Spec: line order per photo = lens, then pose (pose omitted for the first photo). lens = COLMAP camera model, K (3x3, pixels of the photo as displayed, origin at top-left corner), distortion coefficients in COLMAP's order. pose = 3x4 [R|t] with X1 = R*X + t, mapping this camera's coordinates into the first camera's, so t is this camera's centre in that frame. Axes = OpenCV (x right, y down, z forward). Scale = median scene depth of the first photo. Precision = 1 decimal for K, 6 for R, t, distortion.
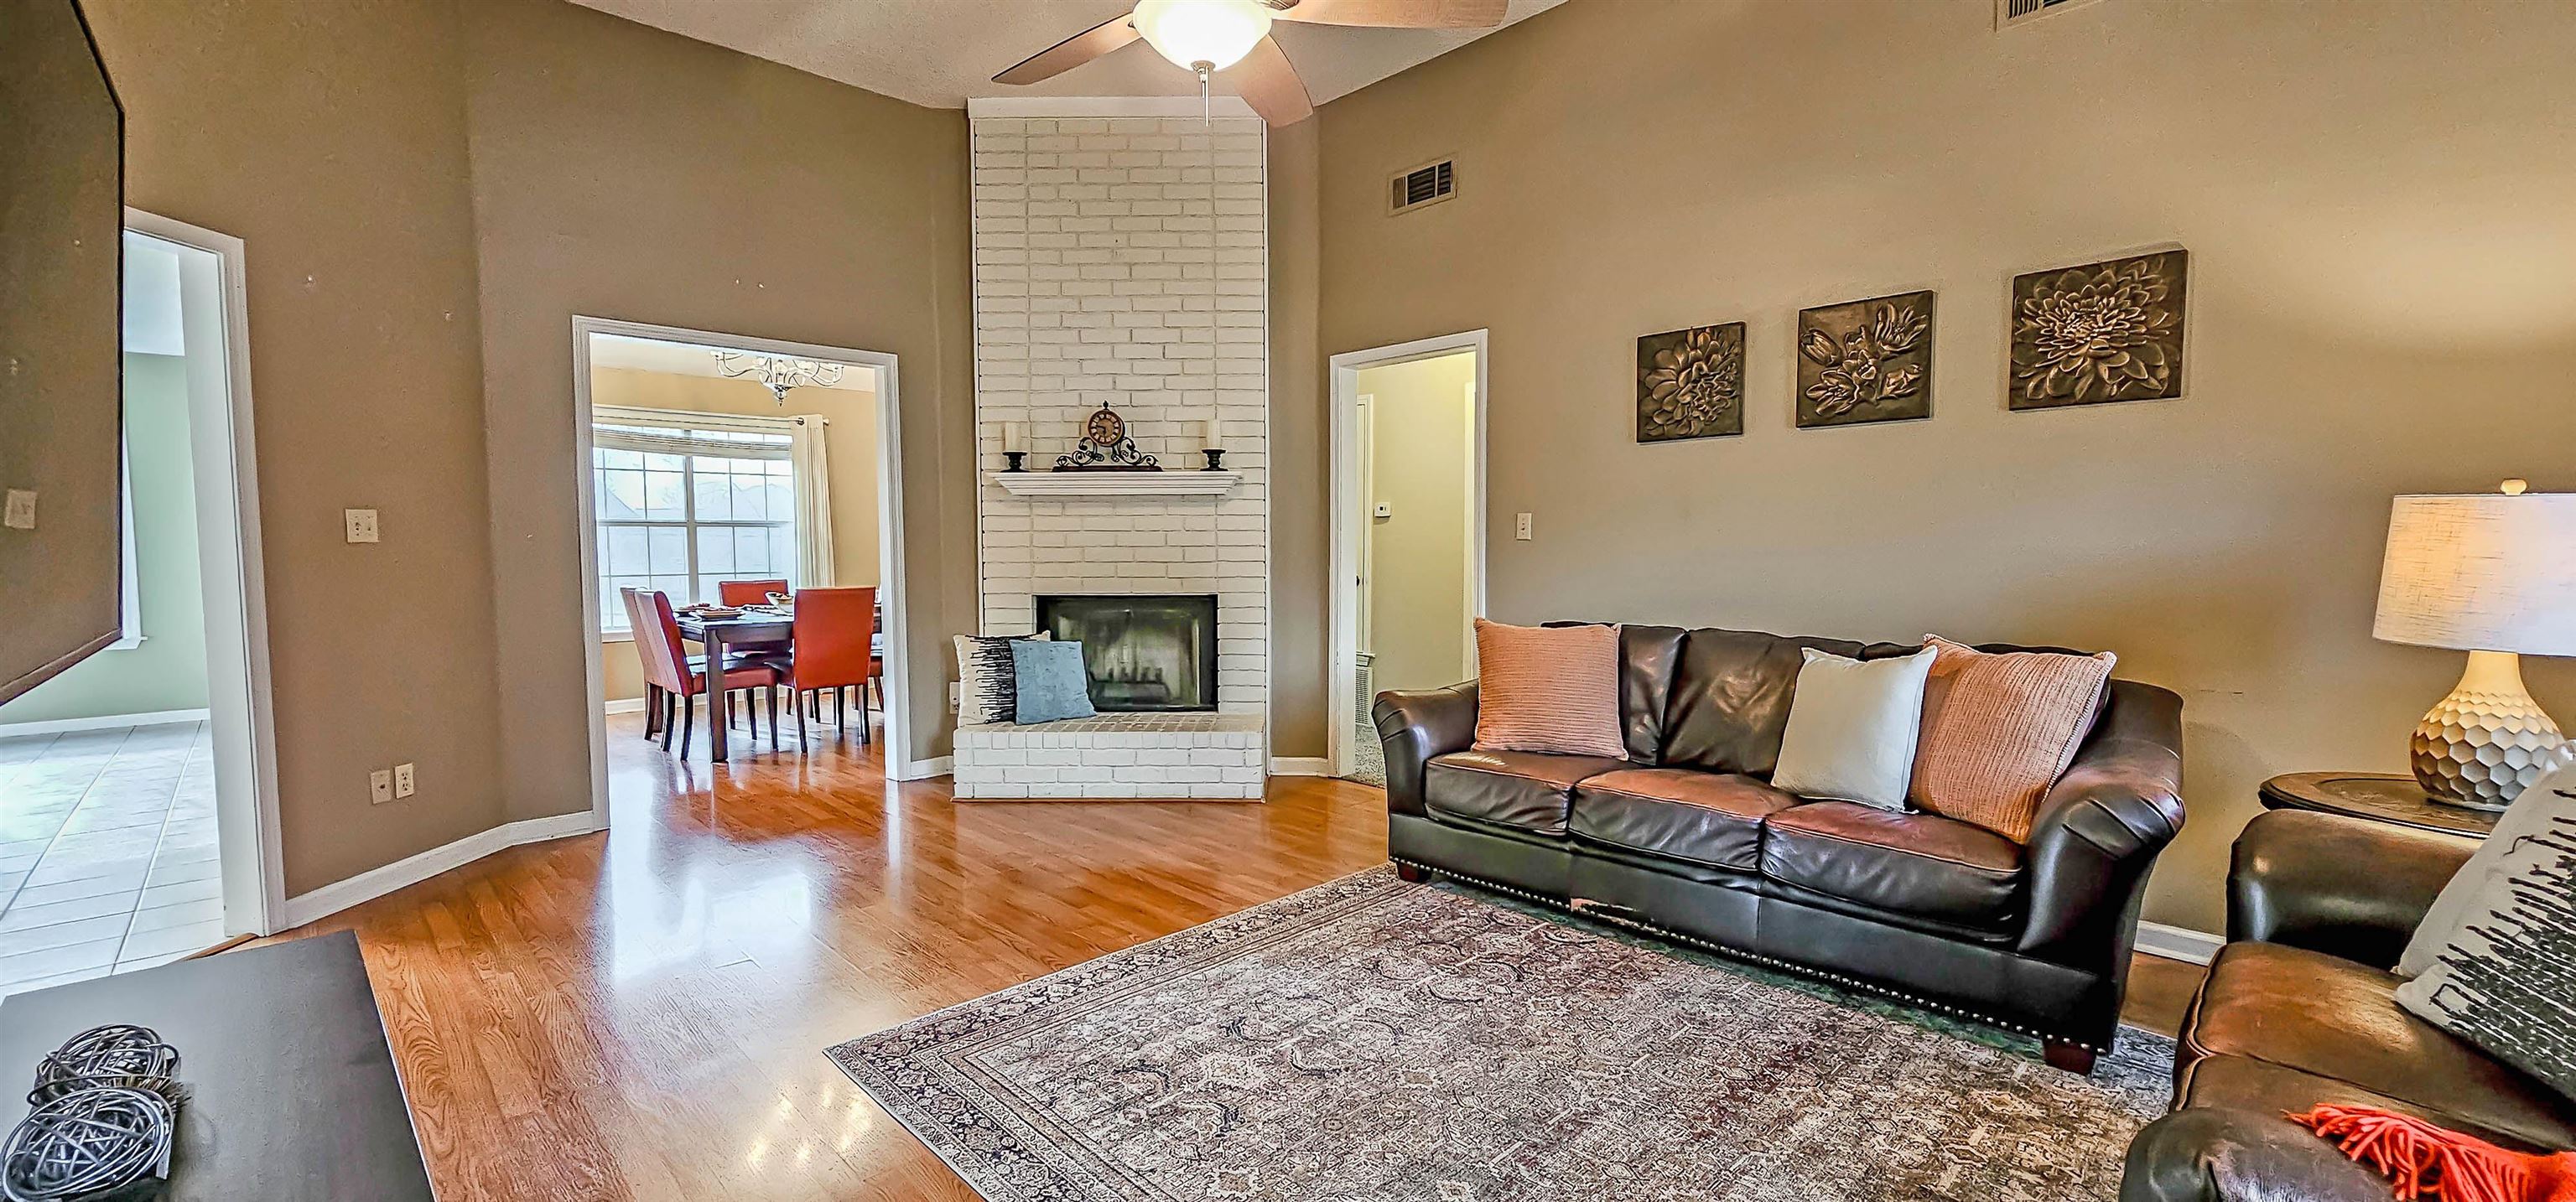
lens RADIAL K [[1055.8, 0, 1297.2], [0, 1055.8, 607.8], [0, 0, 1]] dist [-0.001804, -0.000589]
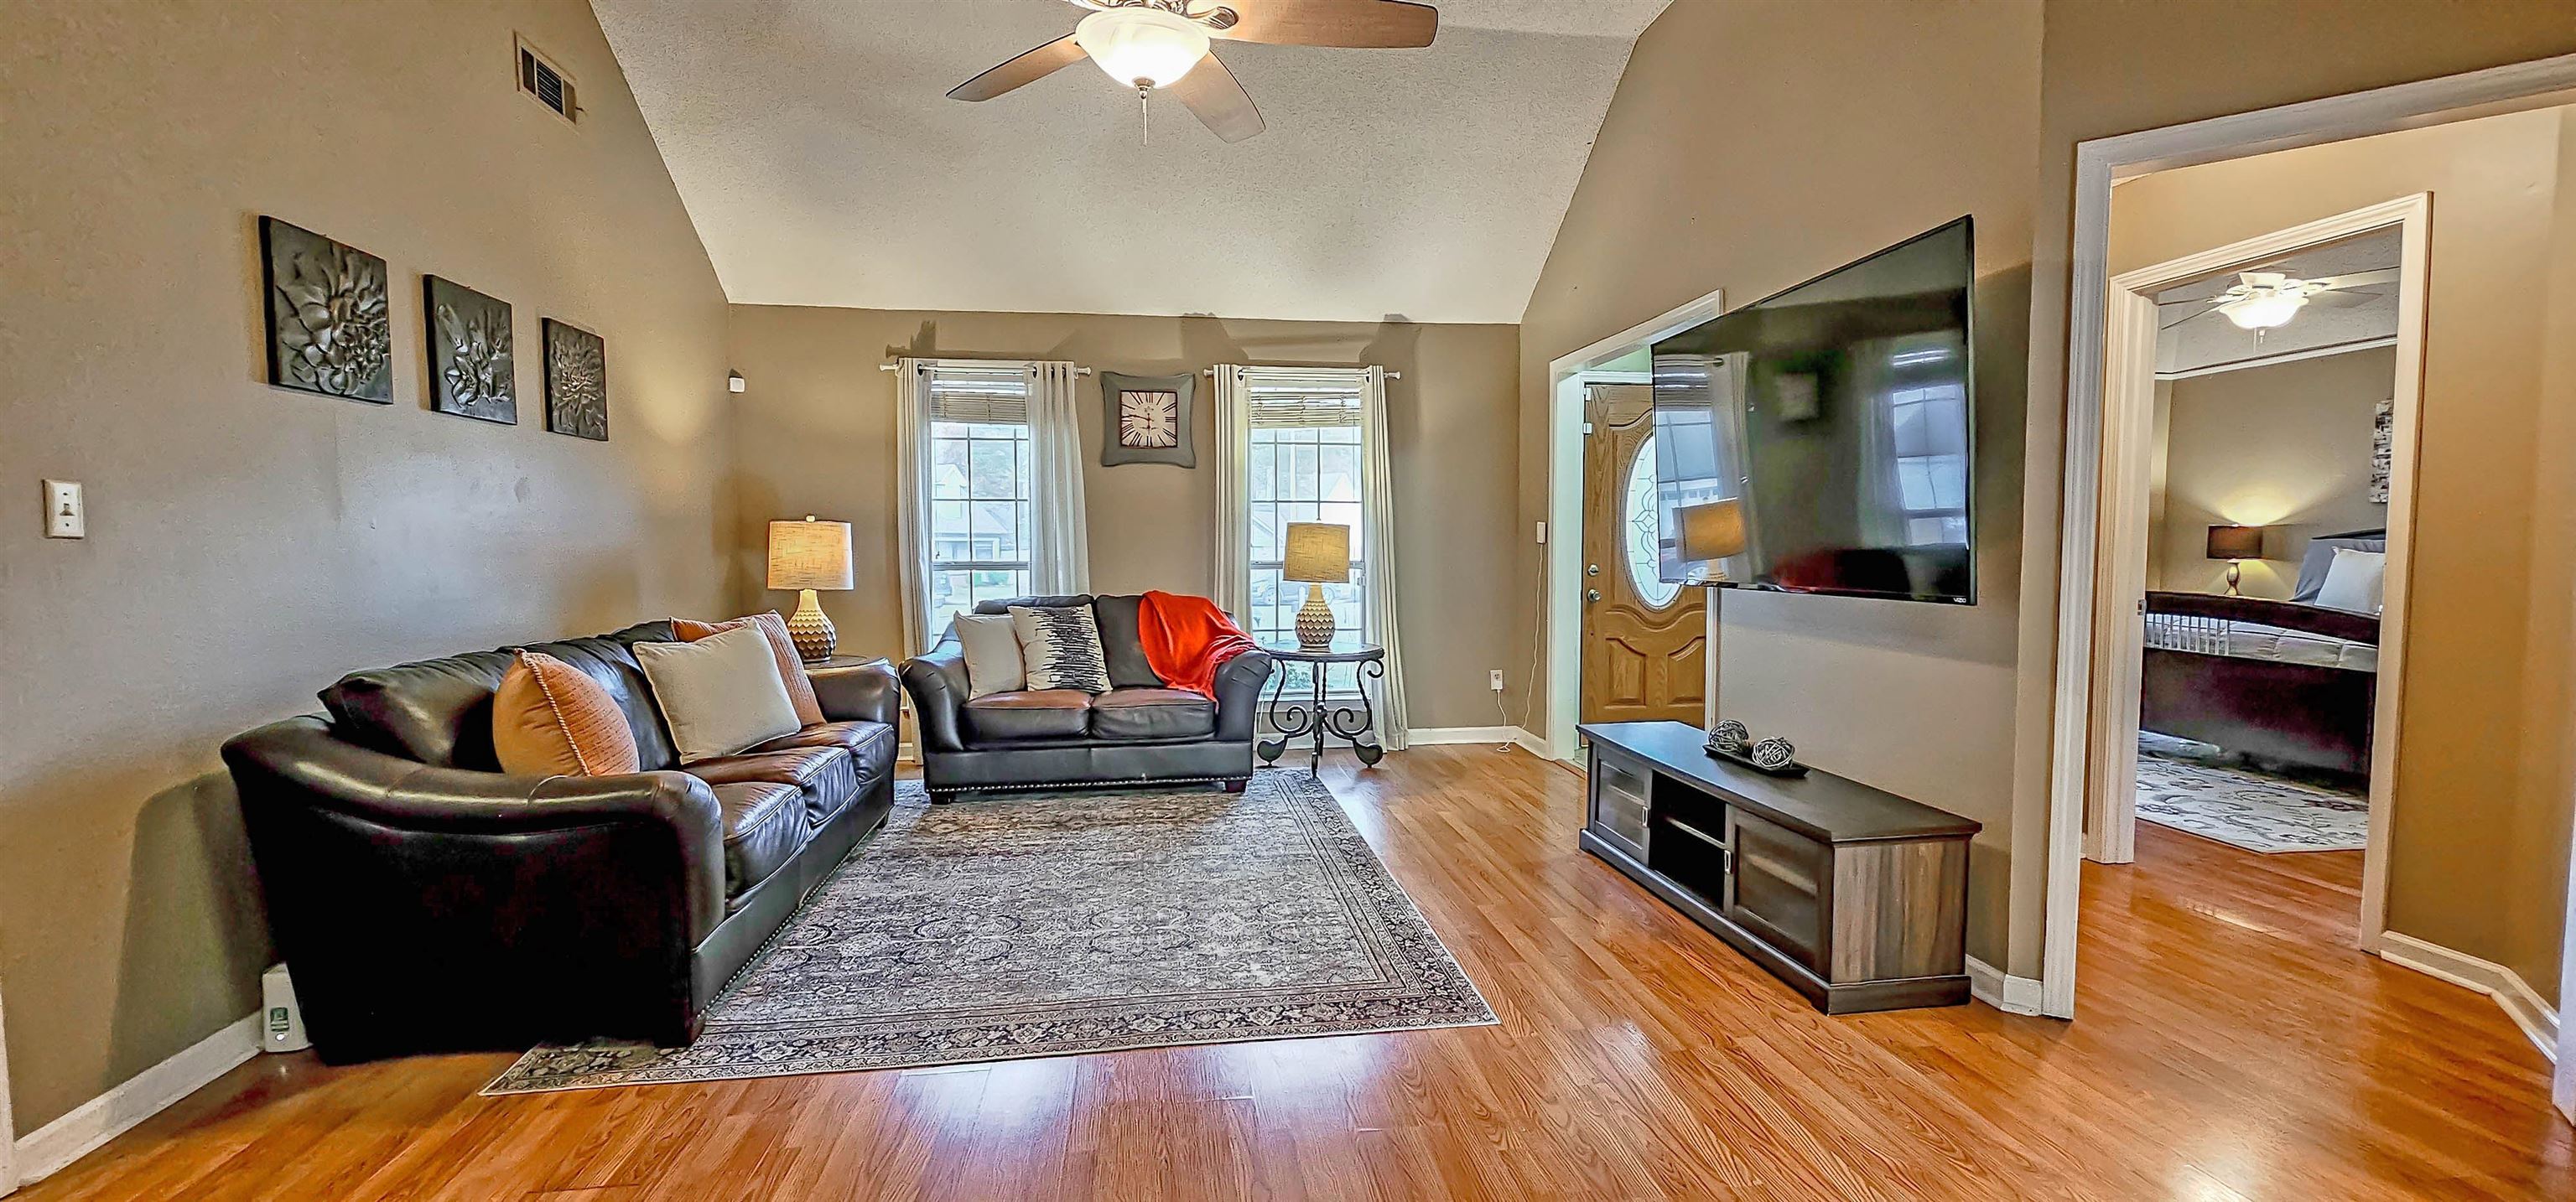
lens RADIAL K [[1055.8, 0, 1292.3], [0, 1055.8, 612.1], [0, 0, 1]] dist [-0.001804, -0.000589]
pose [[-0.806989, -0.034087, 0.589582, -0.639426], [0.042037, 0.992485, 0.114918, -0.082036], [-0.589069, 0.117522, -0.799491, 1.377568]]
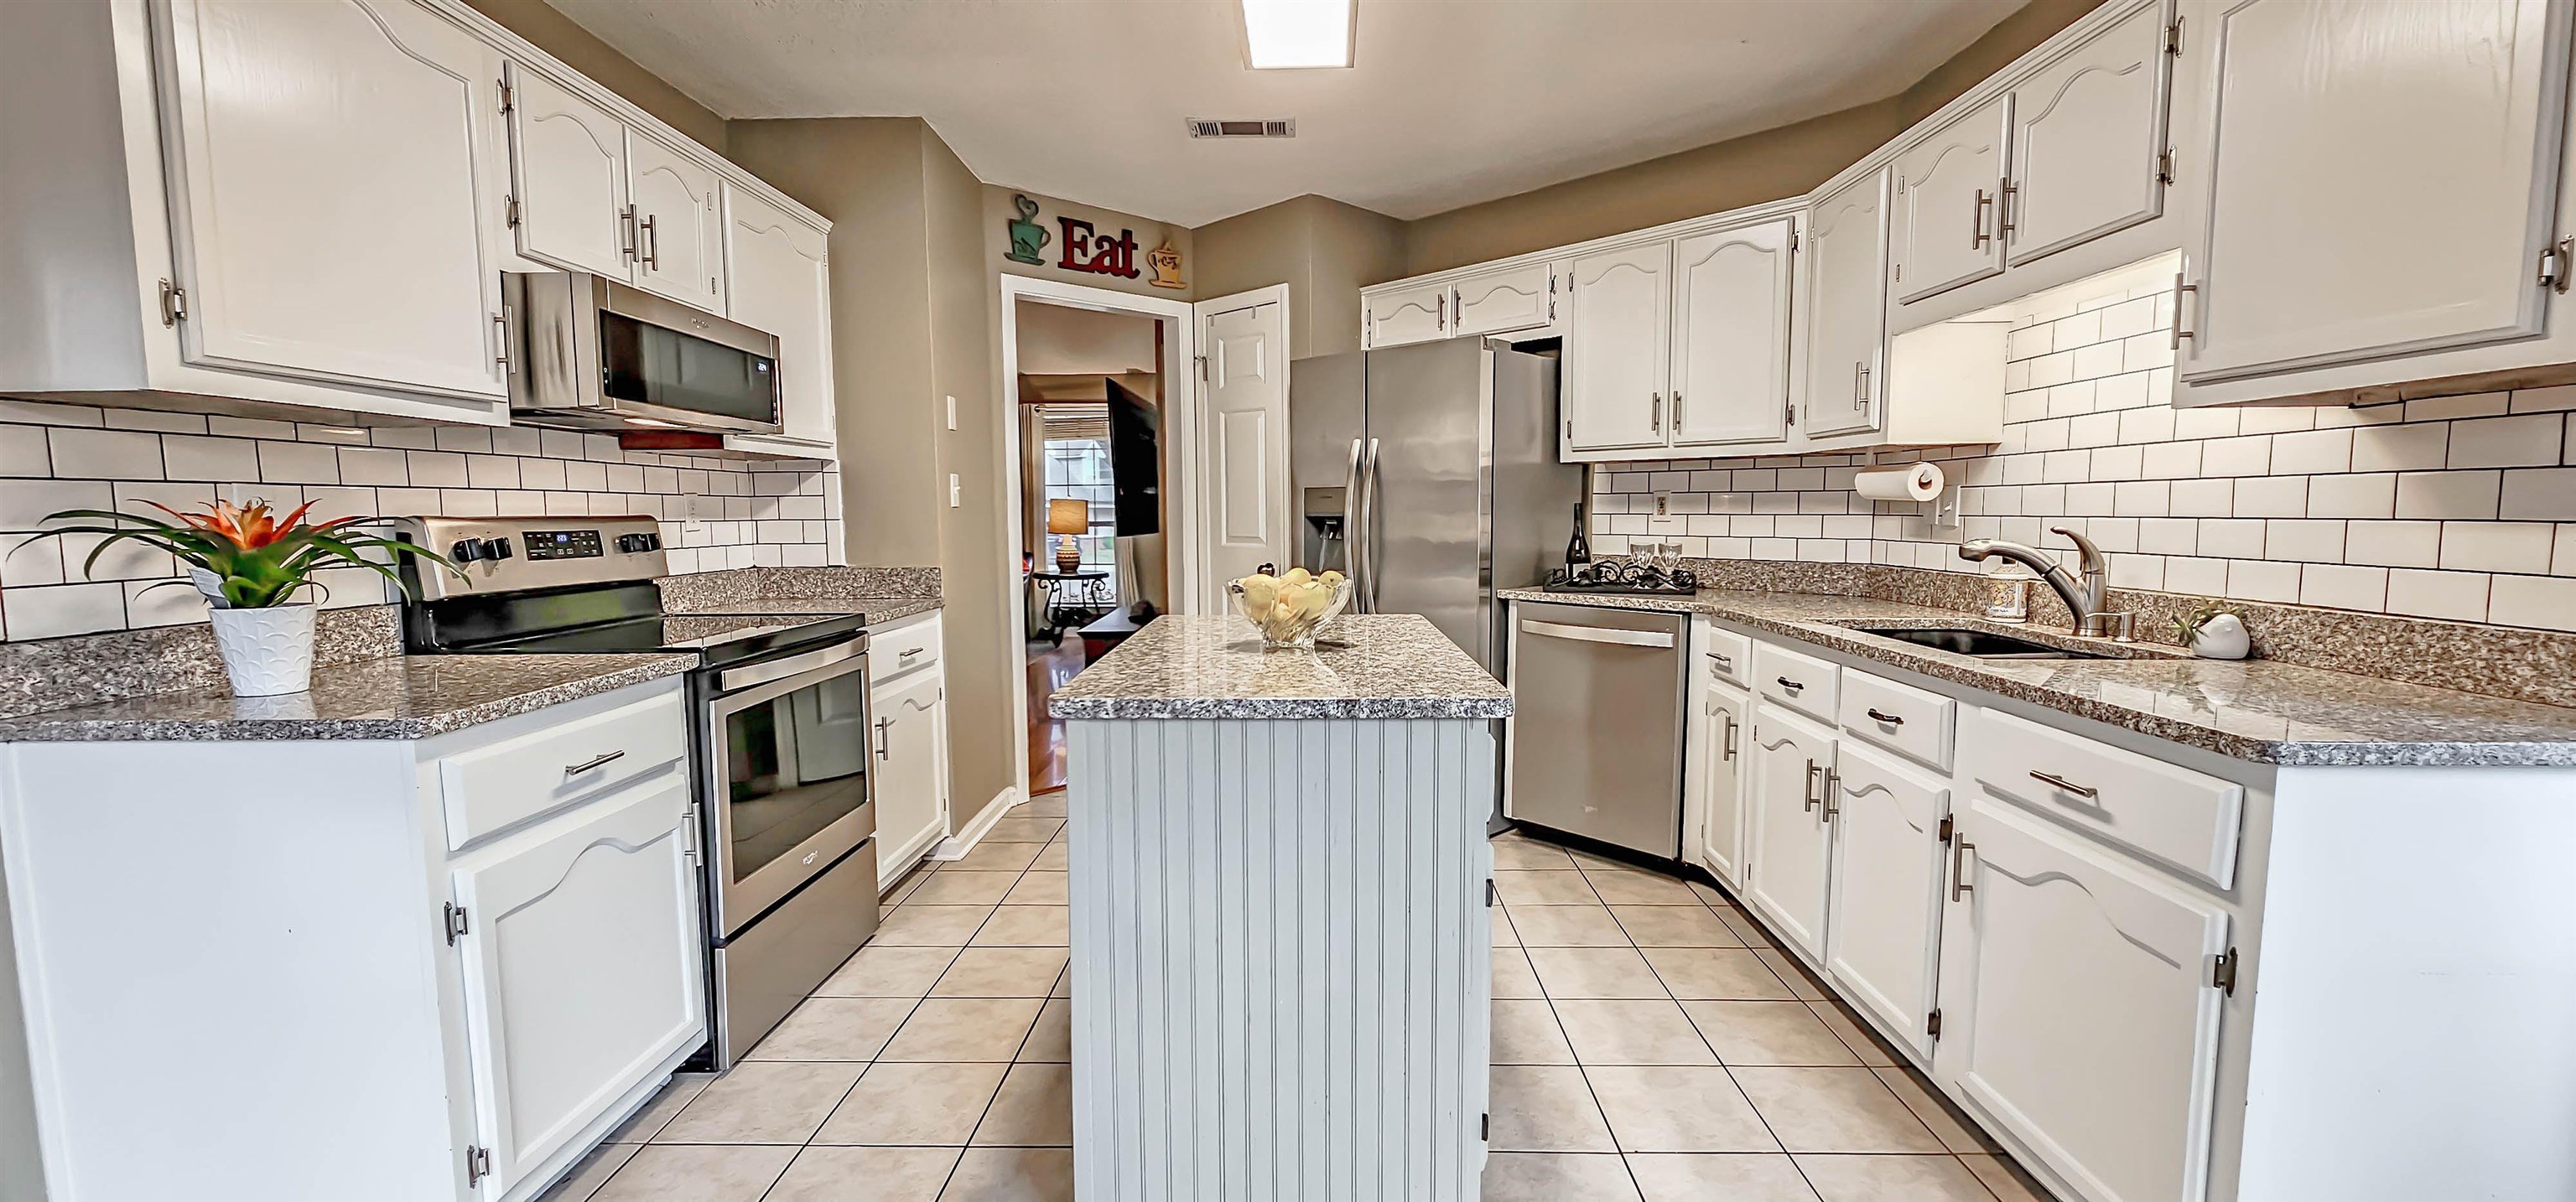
lens RADIAL K [[1055.8, 0, 1295.0], [0, 1055.8, 611.9], [0, 0, 1]] dist [-0.001804, -0.000589]
pose [[-0.700441, -0.061660, 0.711042, -2.050616], [0.053597, 0.988903, 0.138554, -0.086899], [-0.711695, 0.135159, -0.689364, 1.544567]]
